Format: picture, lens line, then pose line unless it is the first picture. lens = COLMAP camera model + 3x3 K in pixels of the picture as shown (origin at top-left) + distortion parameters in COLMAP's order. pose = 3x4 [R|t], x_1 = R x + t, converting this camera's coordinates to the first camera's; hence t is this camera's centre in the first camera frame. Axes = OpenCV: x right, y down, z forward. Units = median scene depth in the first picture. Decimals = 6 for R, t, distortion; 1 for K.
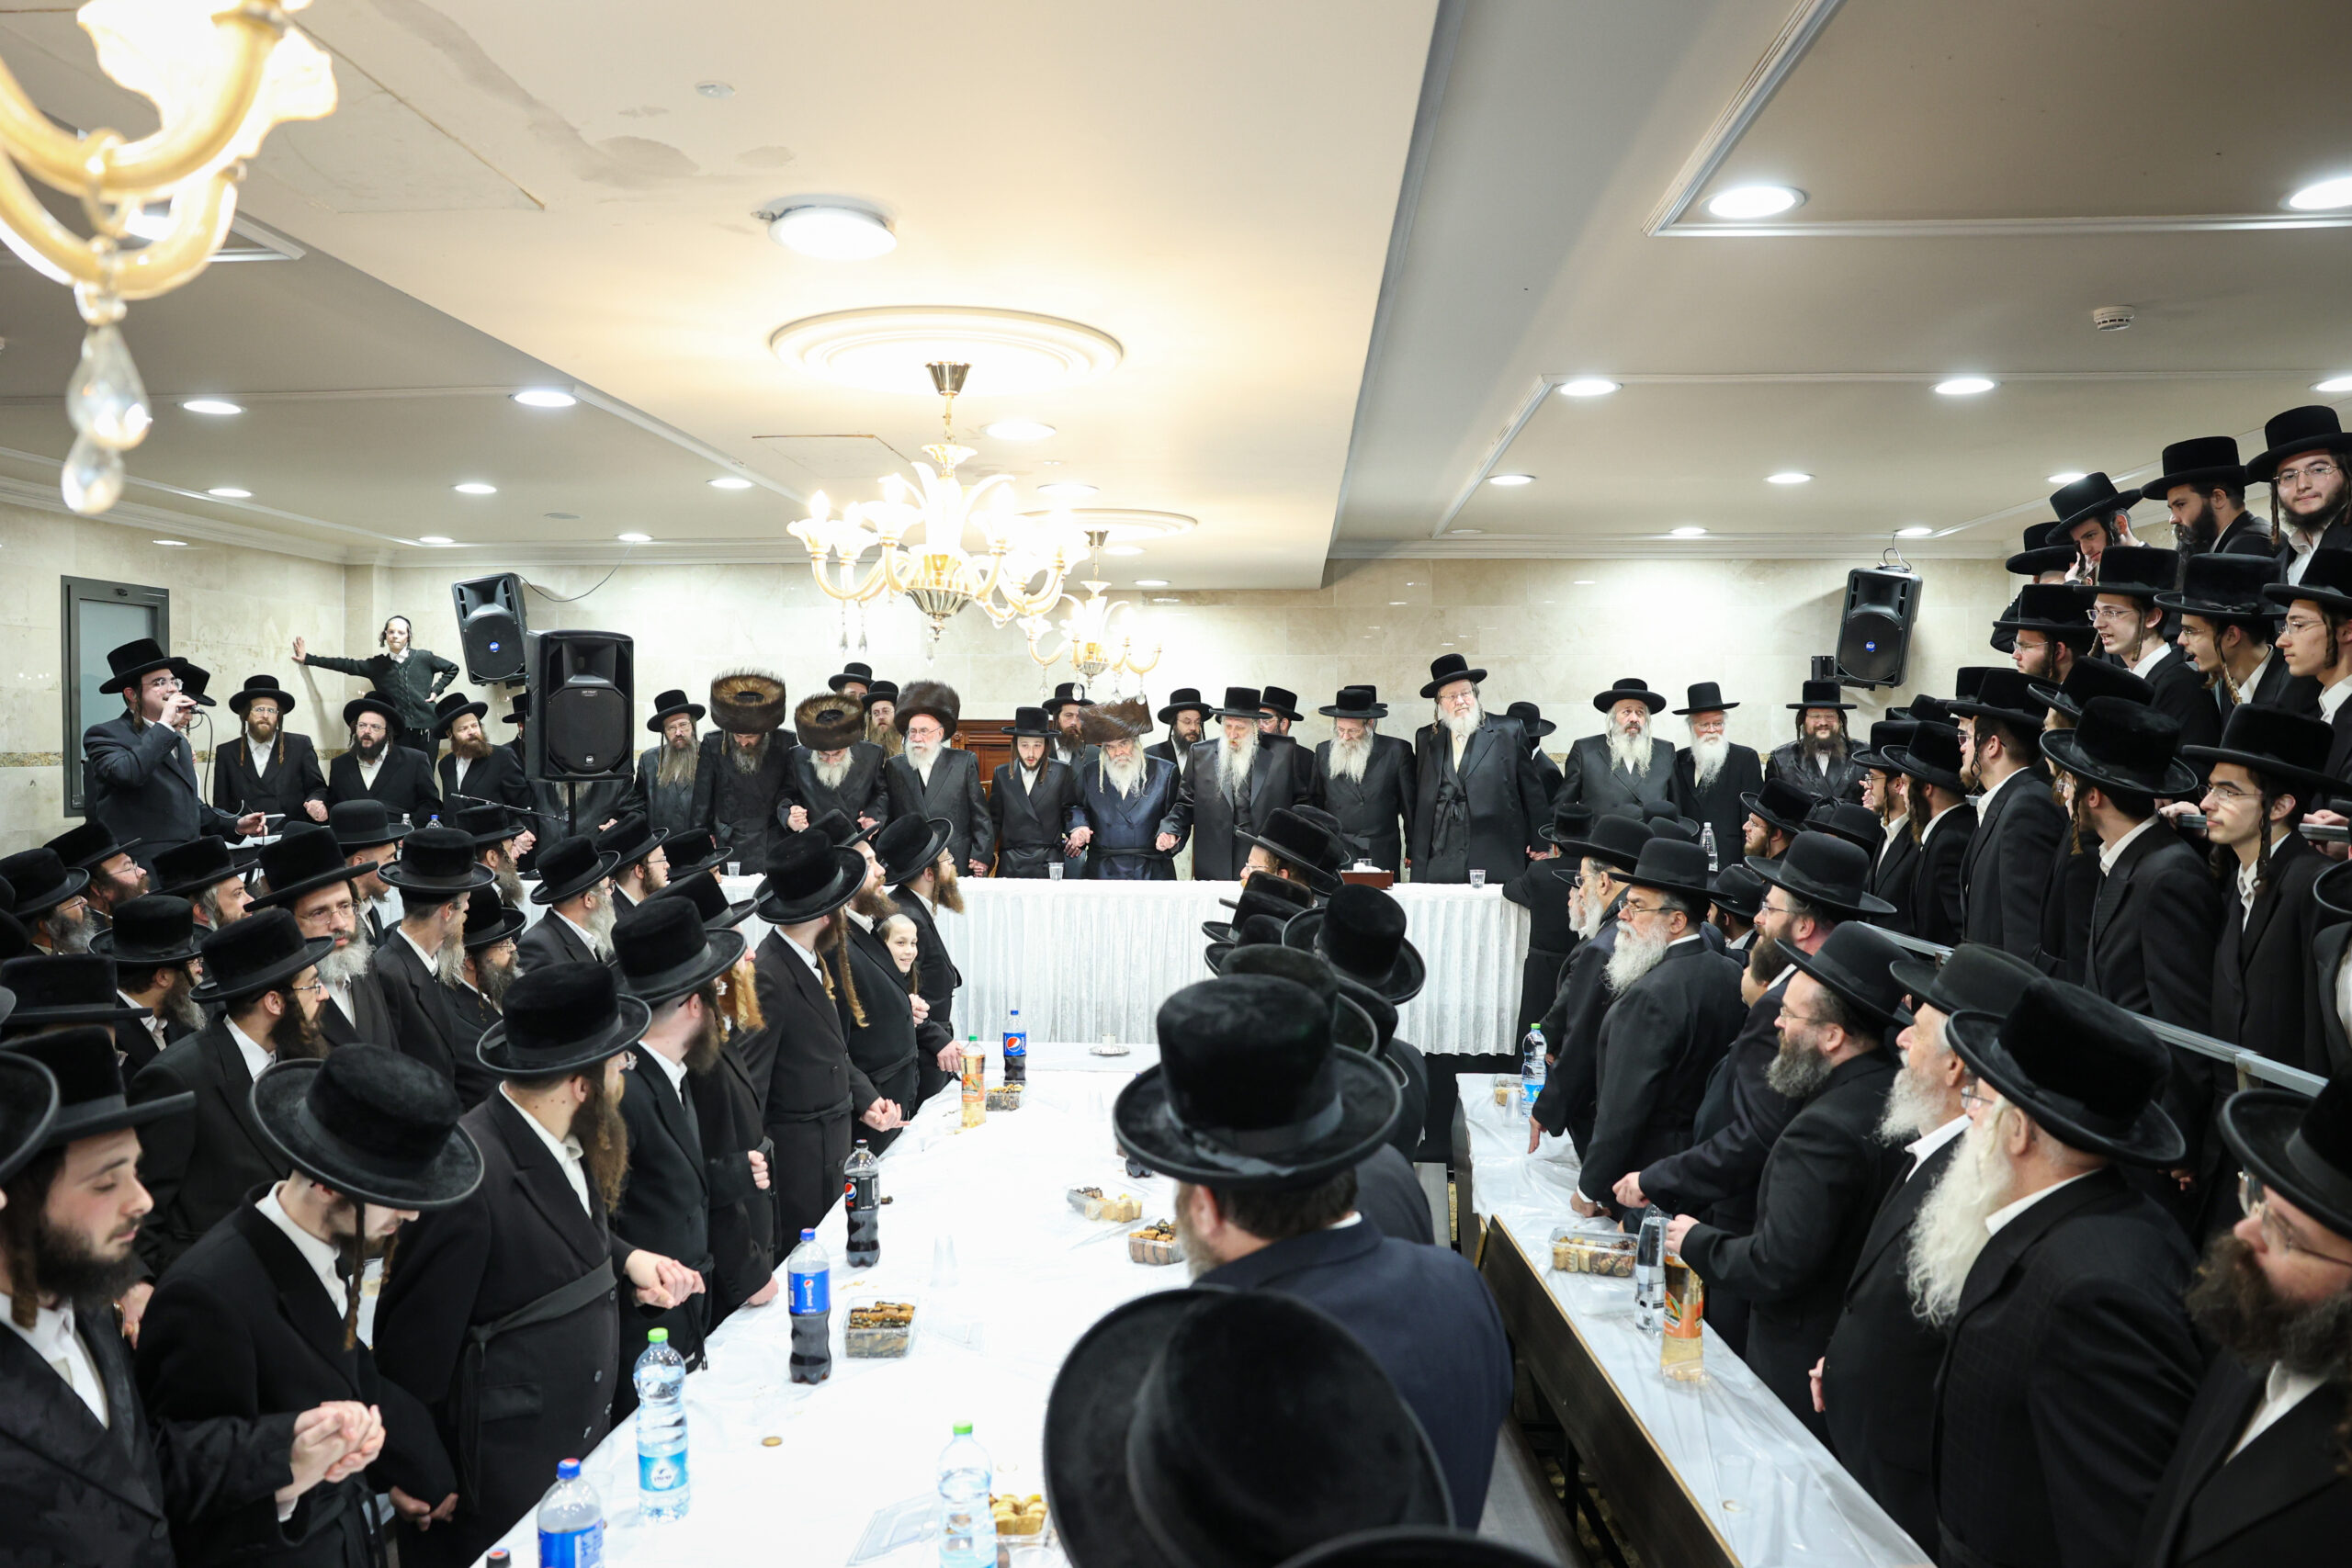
lens RADIAL K [[1604.3, 0, 1176.0], [0, 1604.3, 784.0], [0, 0, 1]] dist [-0.122028, 0.095504]
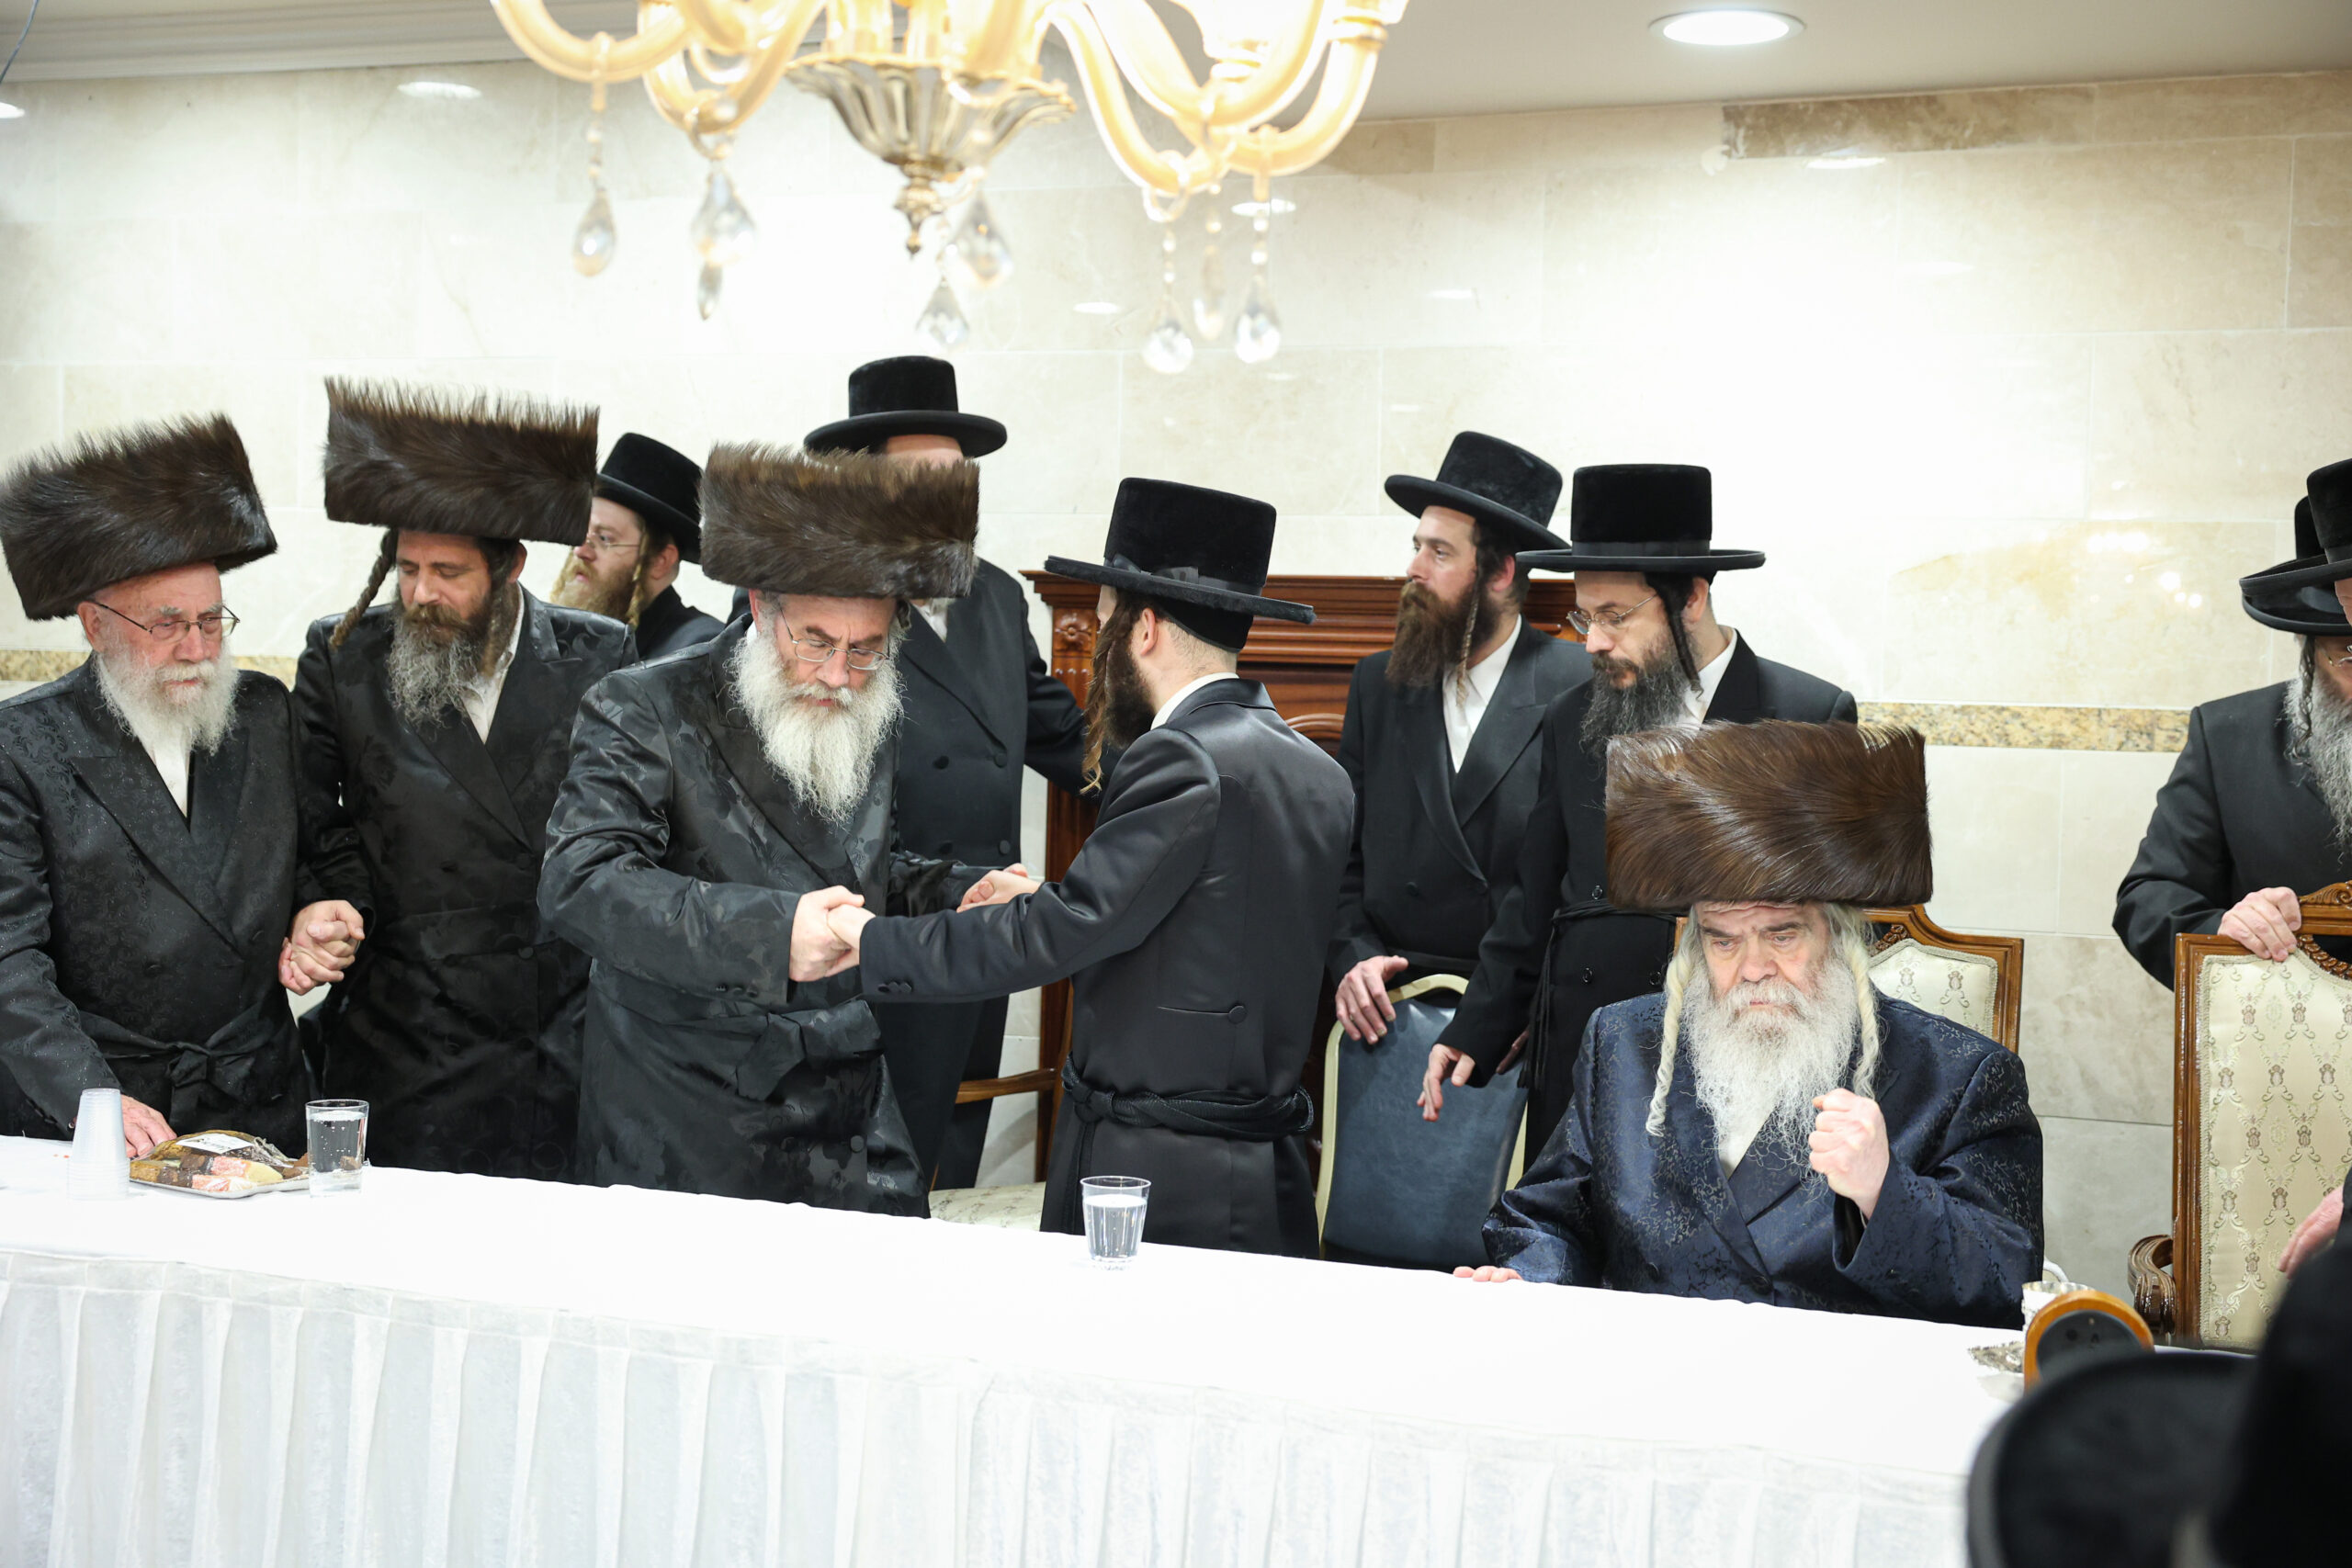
lens RADIAL K [[2922.4, 0, 1176.0], [0, 2922.4, 784.0], [0, 0, 1]] dist [0.054937, 0.061192]
pose [[0.954843, 0.031548, -0.295430, 0.041615], [-0.028817, 0.999492, 0.013596, -0.009490], [0.295709, -0.004468, 0.955268, 0.503966]]
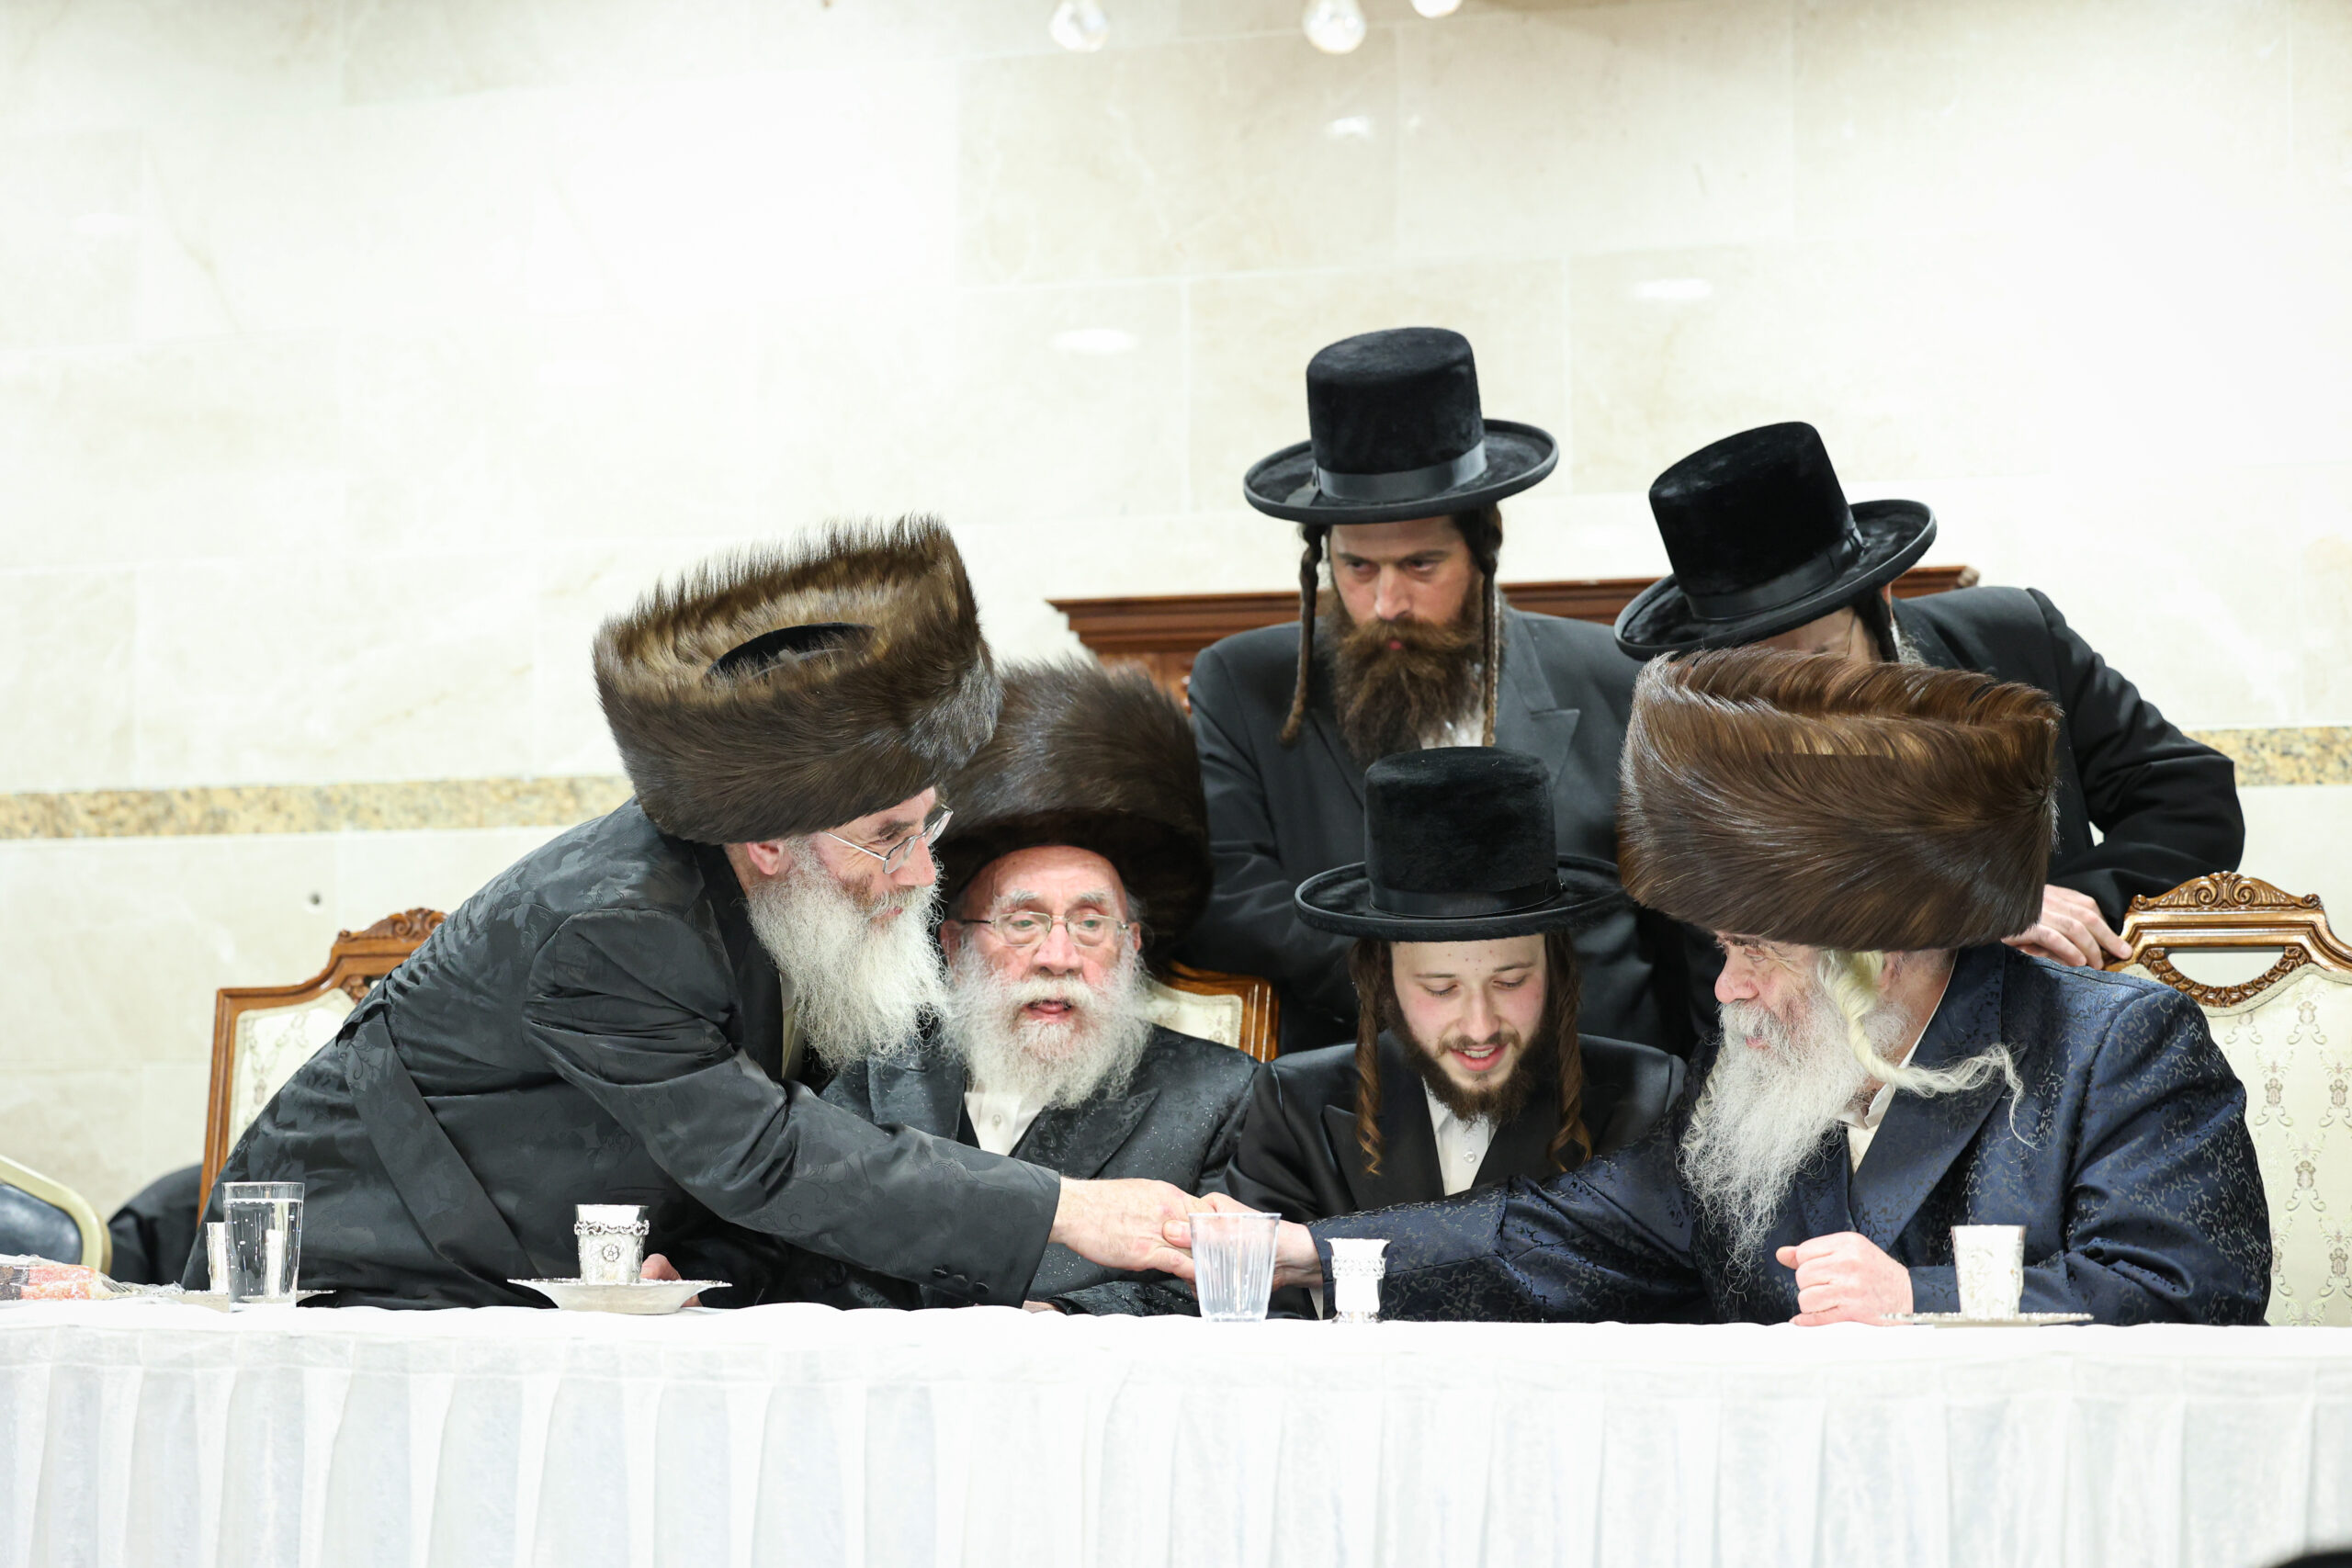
lens RADIAL K [[5528.4, 0, 1176.0], [0, 5528.4, 784.0], [0, 0, 1]] dist [-0.043418, -0.843197]
pose [[0.954125, -0.026429, -0.298239, 0.075422], [-0.000958, 0.995822, -0.091311, 0.046362], [0.299406, 0.087407, 0.950114, 0.358171]]
